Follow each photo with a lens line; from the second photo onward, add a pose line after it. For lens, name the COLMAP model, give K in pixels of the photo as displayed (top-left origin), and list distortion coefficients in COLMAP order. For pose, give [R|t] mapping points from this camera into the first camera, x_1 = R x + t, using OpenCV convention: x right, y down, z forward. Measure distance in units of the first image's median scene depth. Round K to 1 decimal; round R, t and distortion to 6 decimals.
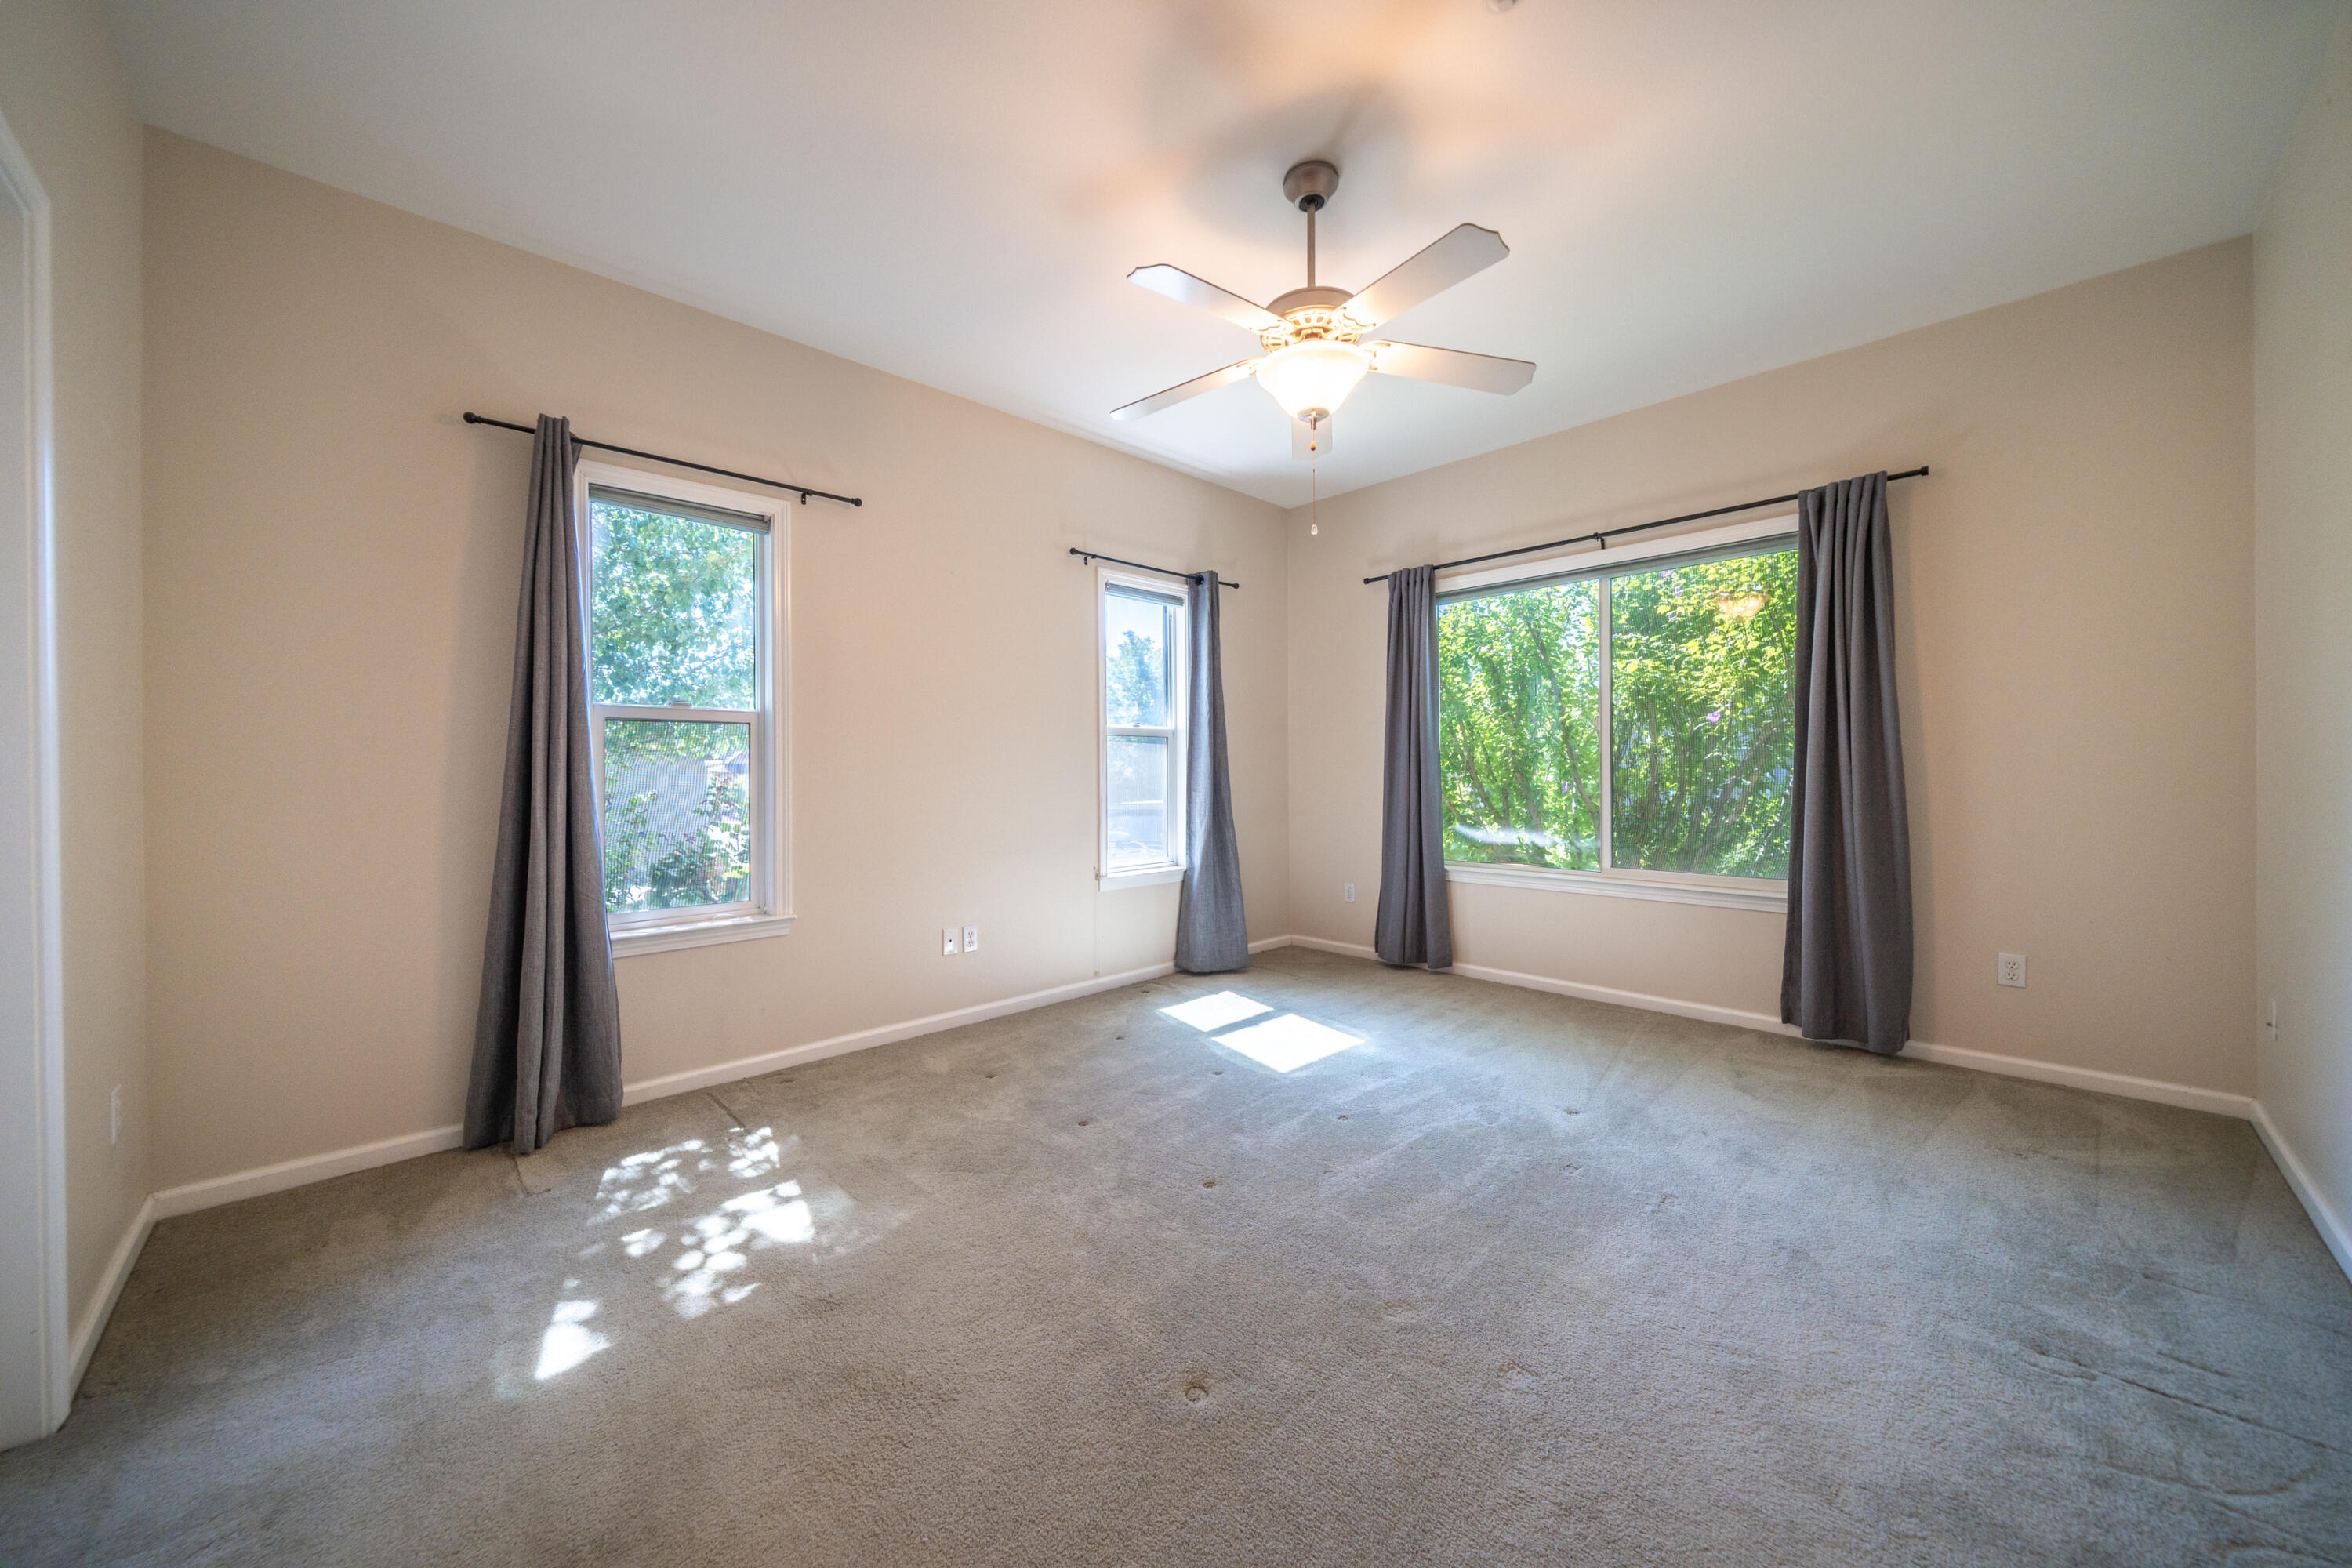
lens RADIAL K [[824.1, 0, 1168.6], [0, 824.1, 784.9], [0, 0, 1]] dist [-0.007064, 0.000260]
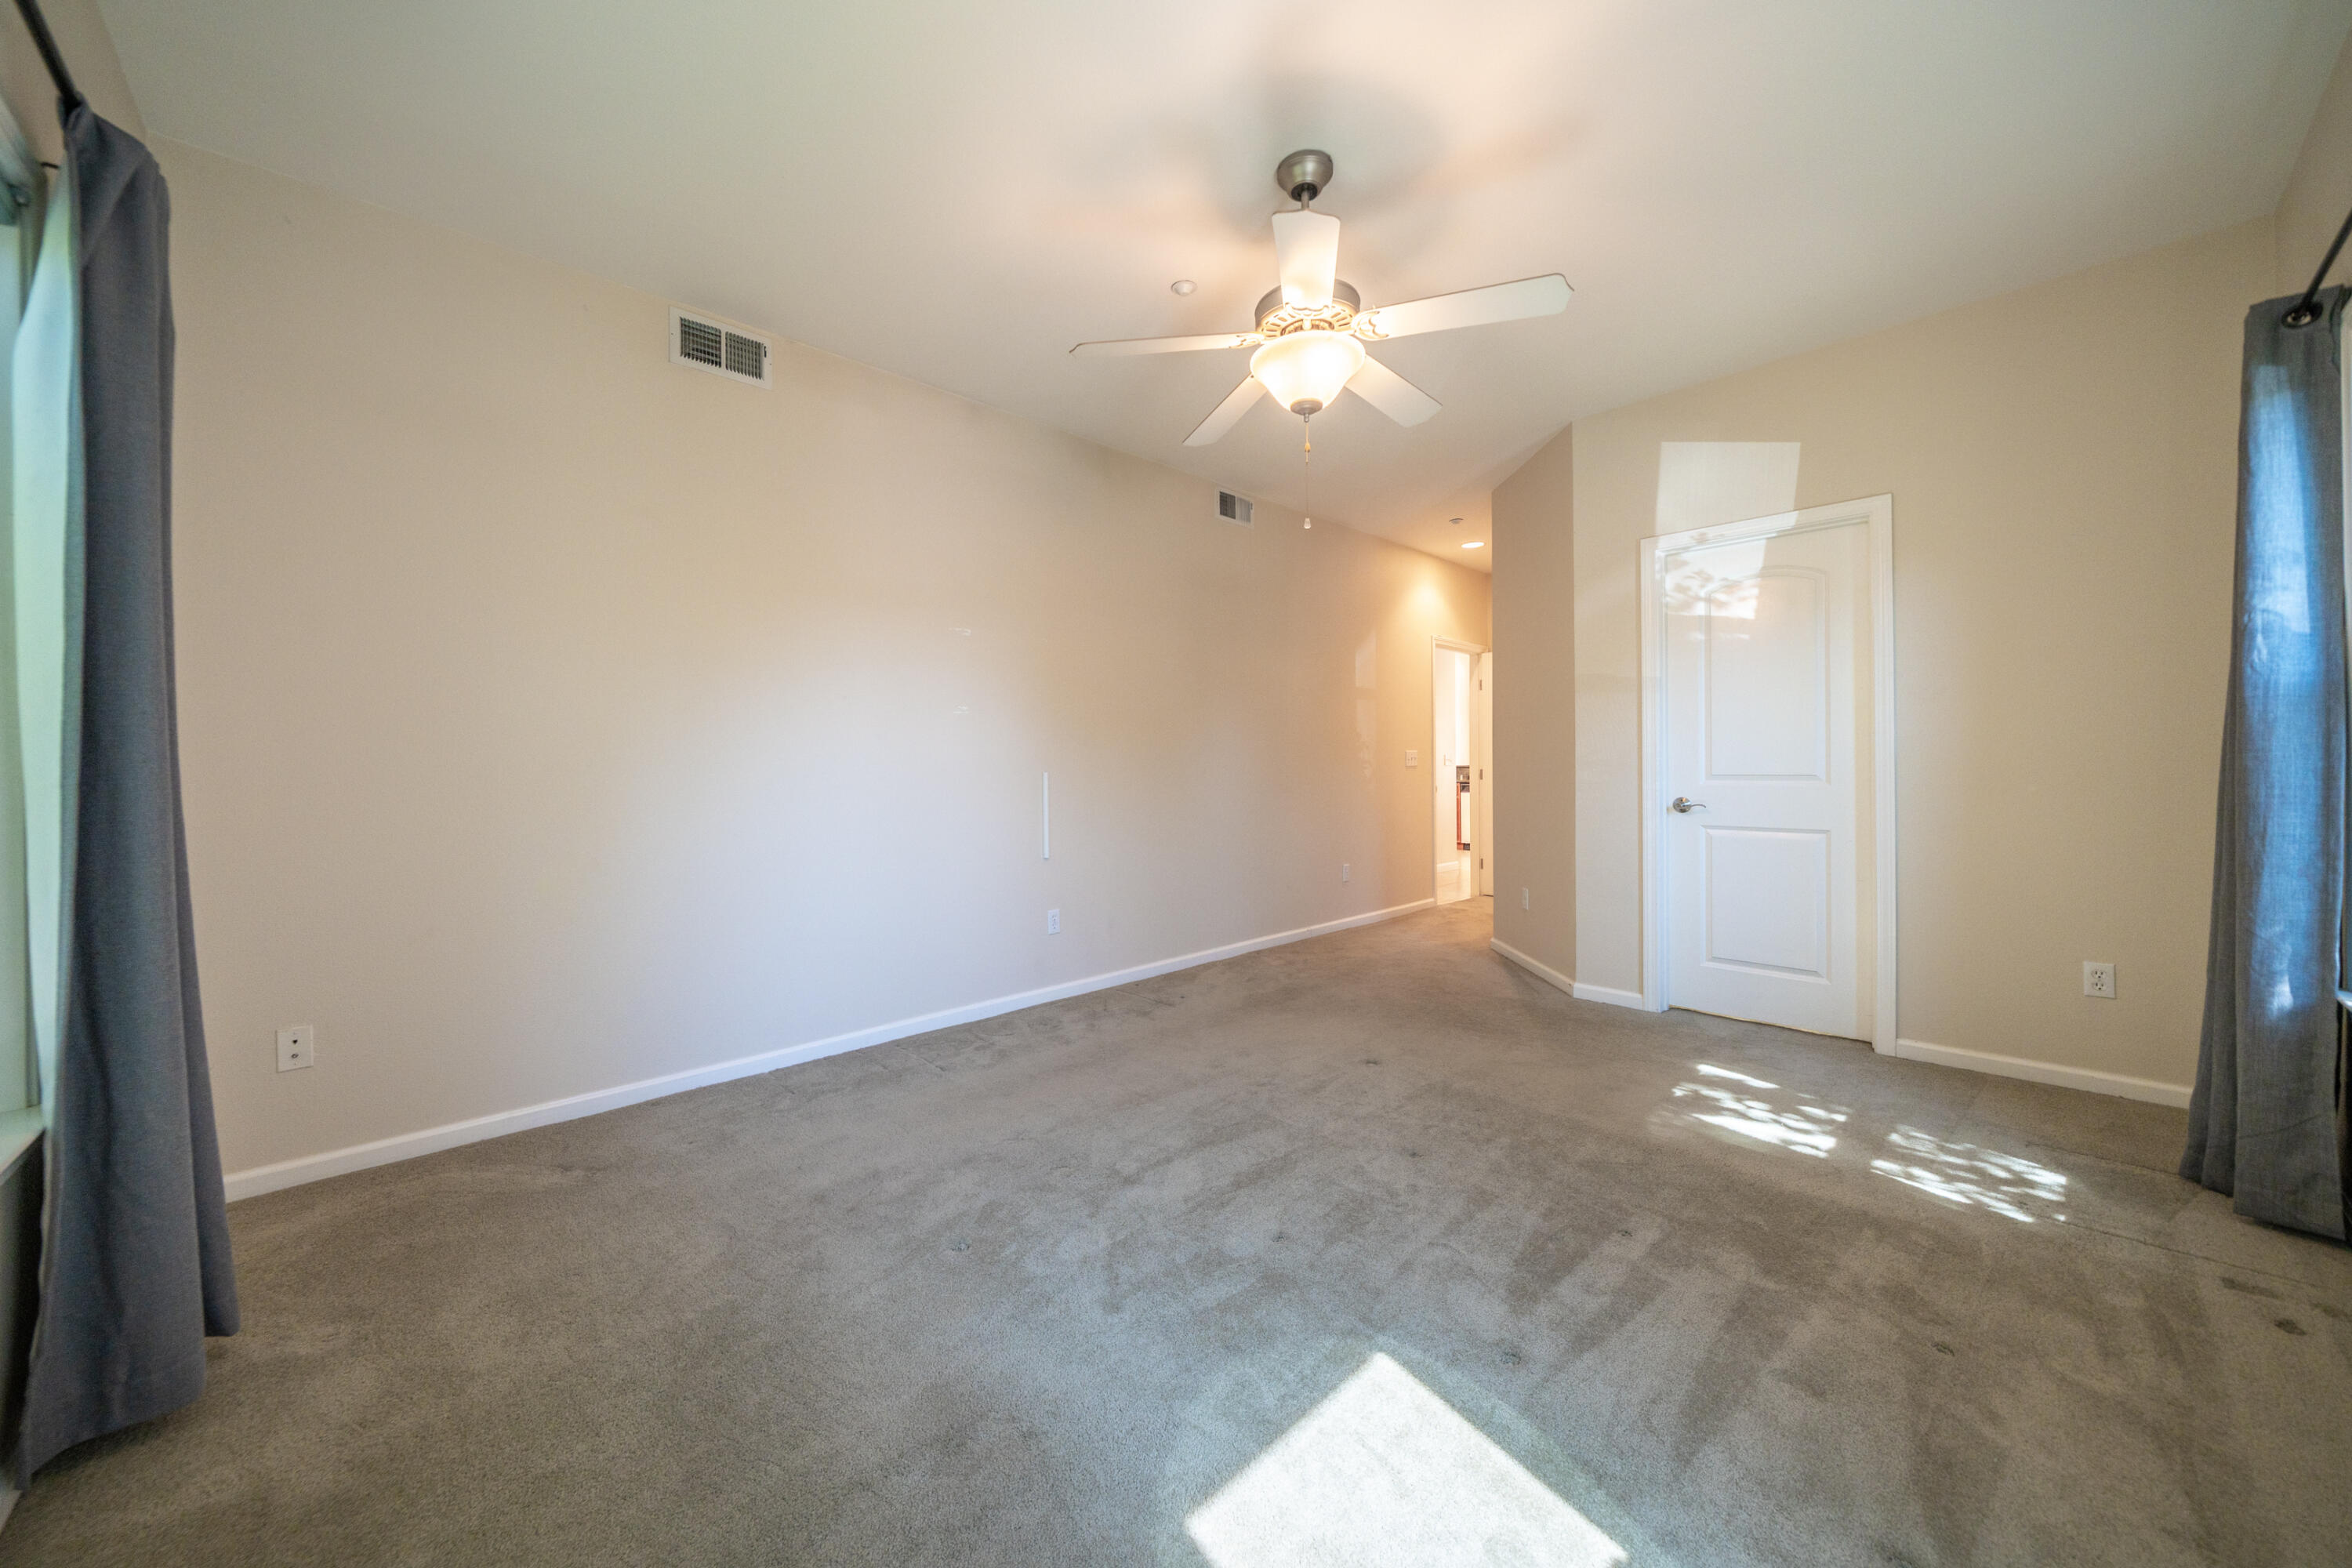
lens RADIAL K [[824.1, 0, 1168.6], [0, 824.1, 784.9], [0, 0, 1]] dist [-0.007064, 0.000260]
pose [[-0.999906, 0.003267, 0.013345, 0.376712], [0.003673, 0.999527, 0.030518, -0.012665], [-0.013239, 0.030564, -0.999445, 2.249956]]
